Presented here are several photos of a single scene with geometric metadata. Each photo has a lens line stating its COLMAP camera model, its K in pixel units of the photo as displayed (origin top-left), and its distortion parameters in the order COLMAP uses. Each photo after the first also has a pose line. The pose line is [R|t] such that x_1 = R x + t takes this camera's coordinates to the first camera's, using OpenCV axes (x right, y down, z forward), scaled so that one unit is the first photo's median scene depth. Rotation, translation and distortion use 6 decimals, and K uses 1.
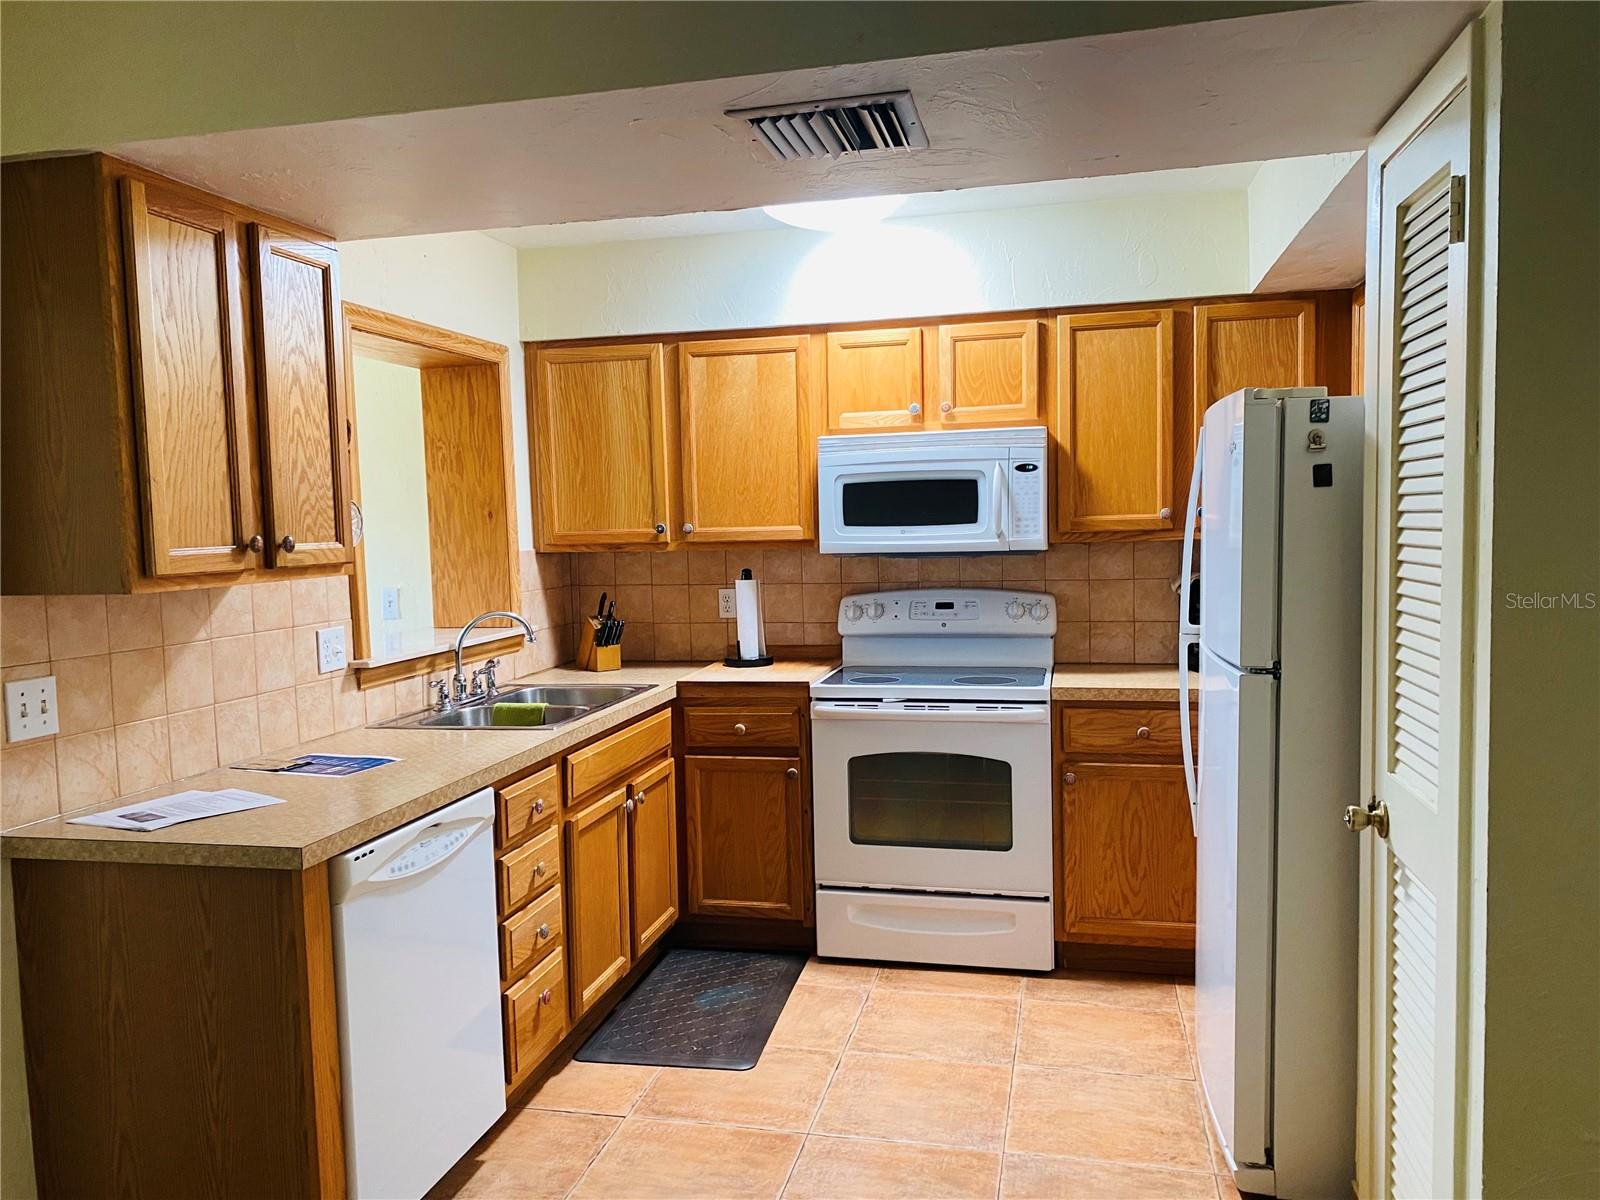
lens RADIAL K [[1208.9, 0, 785.4], [0, 1208.9, 630.0], [0, 0, 1]] dist [0.036826, -0.047232]
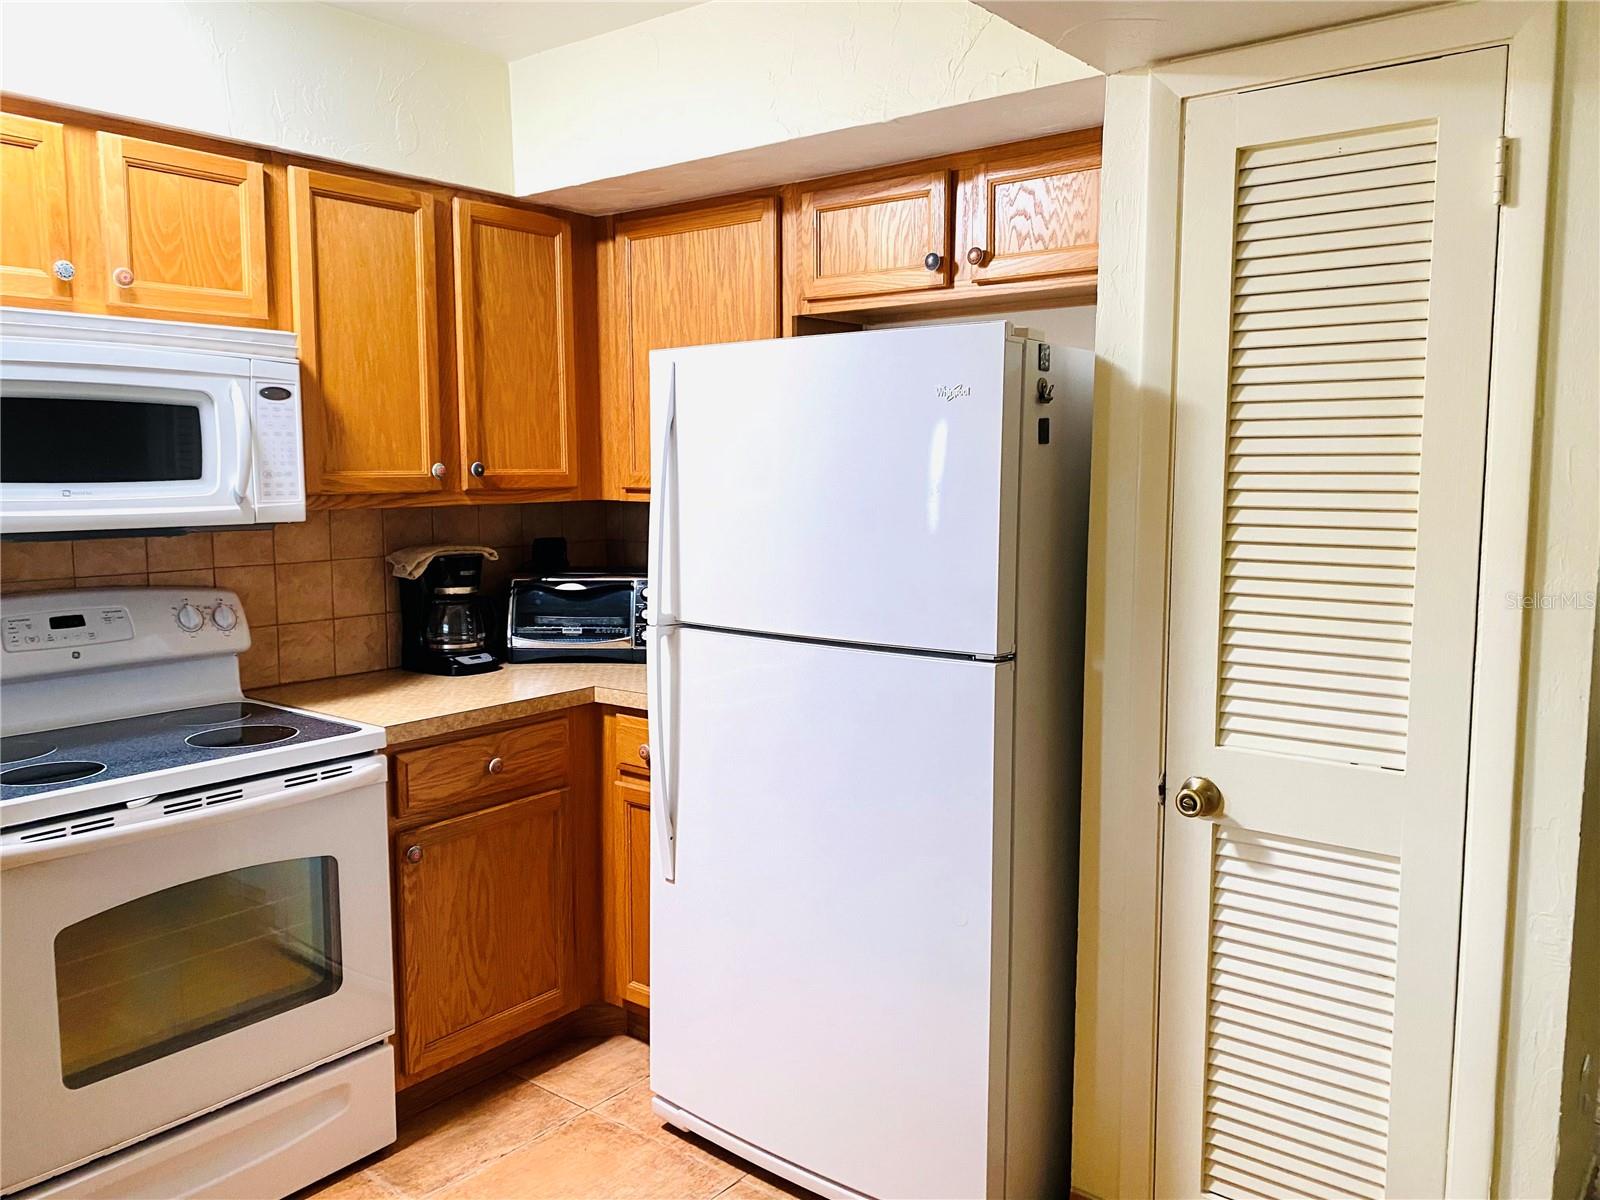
lens RADIAL K [[1208.9, 0, 800.6], [0, 1208.9, 597.2], [0, 0, 1]] dist [0.036826, -0.047232]
pose [[0.426496, -0.077781, 0.901139, -0.272911], [0.073413, 0.995985, 0.051222, -0.040318], [-0.901505, 0.044309, 0.430494, 0.486336]]
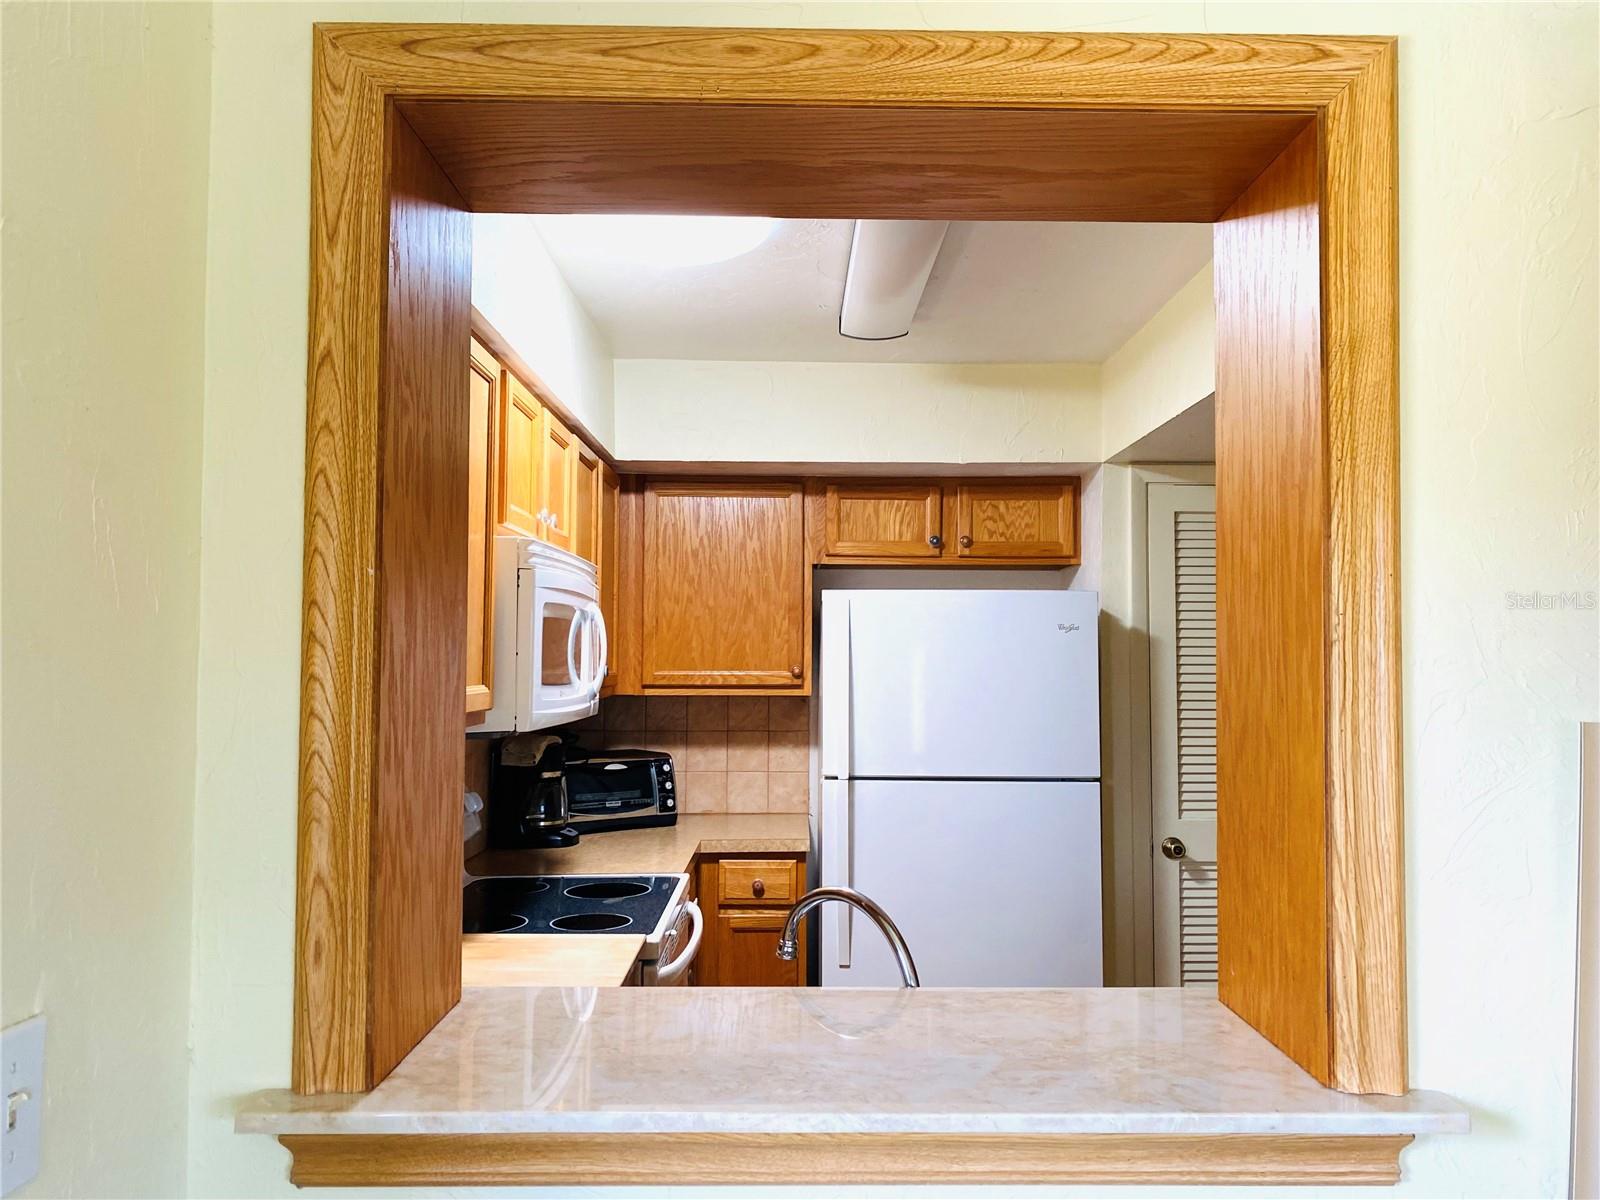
lens RADIAL K [[1208.9, 0, 792.9], [0, 1208.9, 611.1], [0, 0, 1]] dist [0.036826, -0.047232]
pose [[-0.241407, 0.062312, 0.968421, -0.649060], [0.089782, 0.995090, -0.041647, -0.095657], [-0.966262, 0.076893, -0.245816, 1.143121]]
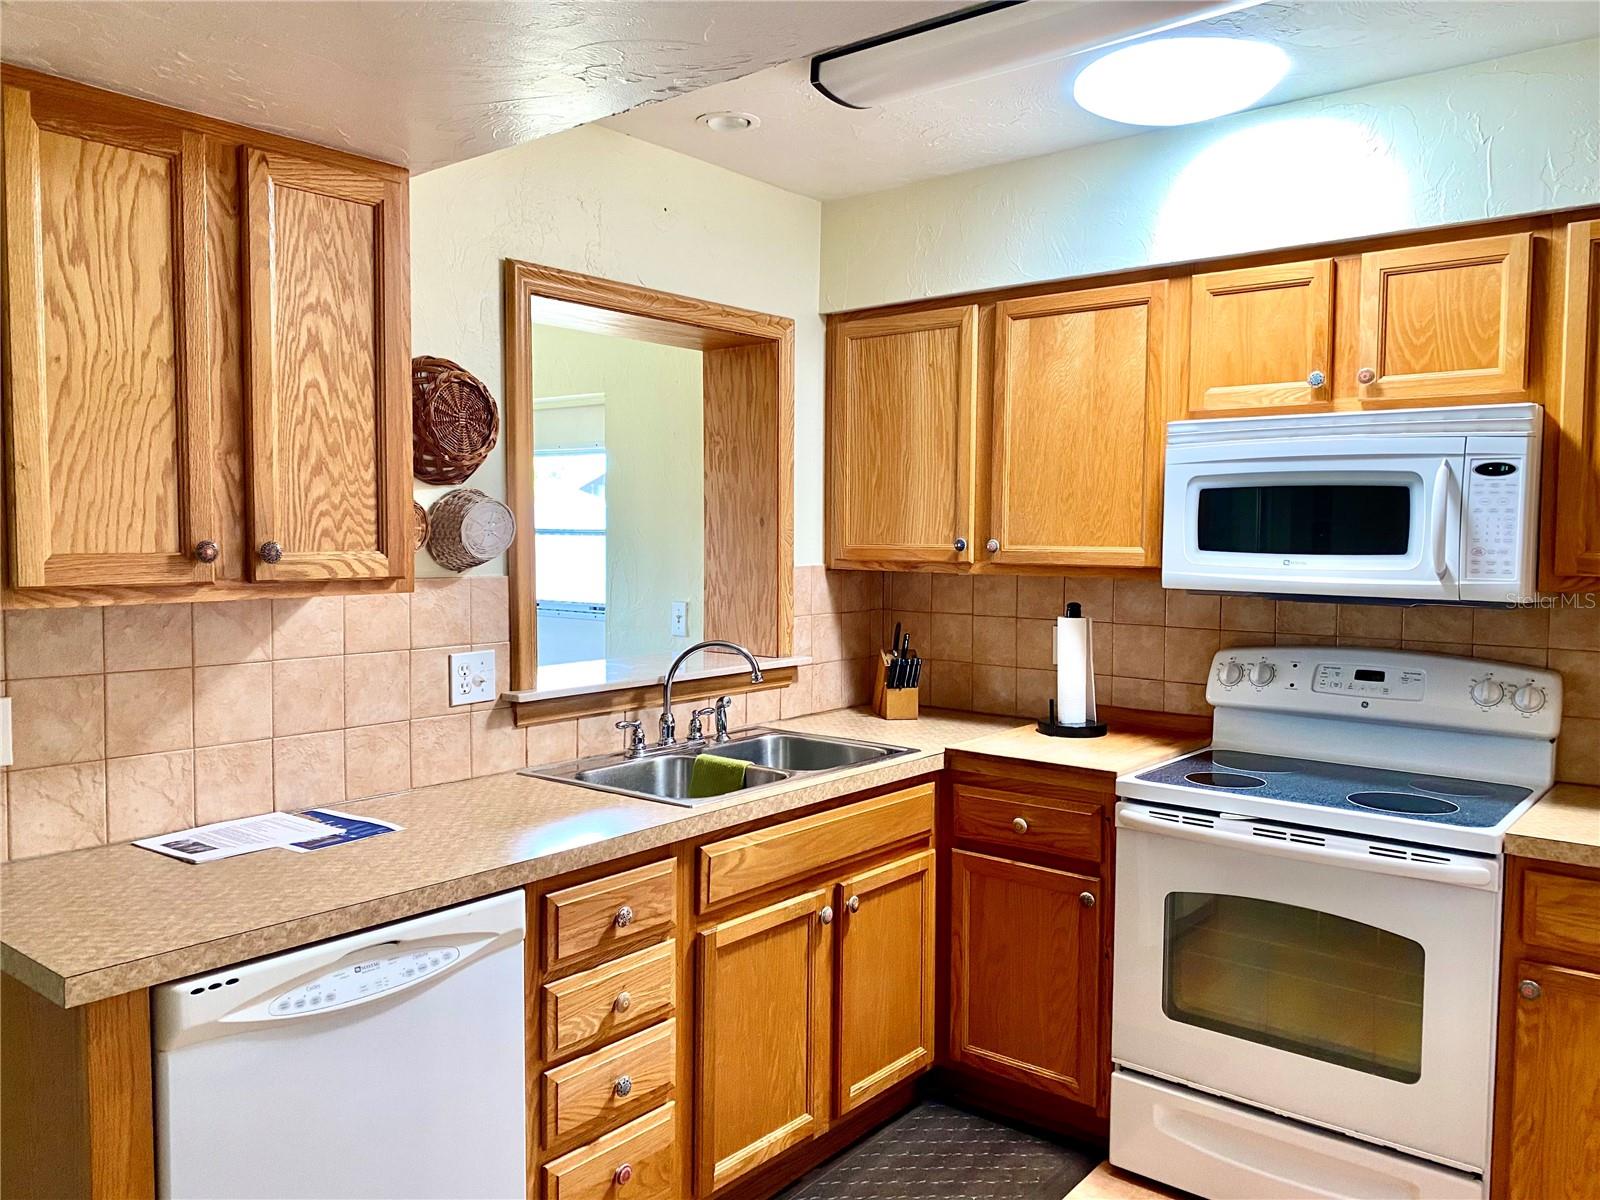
lens RADIAL K [[1208.9, 0, 799.7], [0, 1208.9, 610.5], [0, 0, 1]] dist [0.036826, -0.047232]
pose [[0.896842, 0.060245, -0.438230, 0.159390], [-0.069212, 0.997592, -0.004502, -0.034832], [0.436903, 0.034368, 0.898852, 0.290596]]
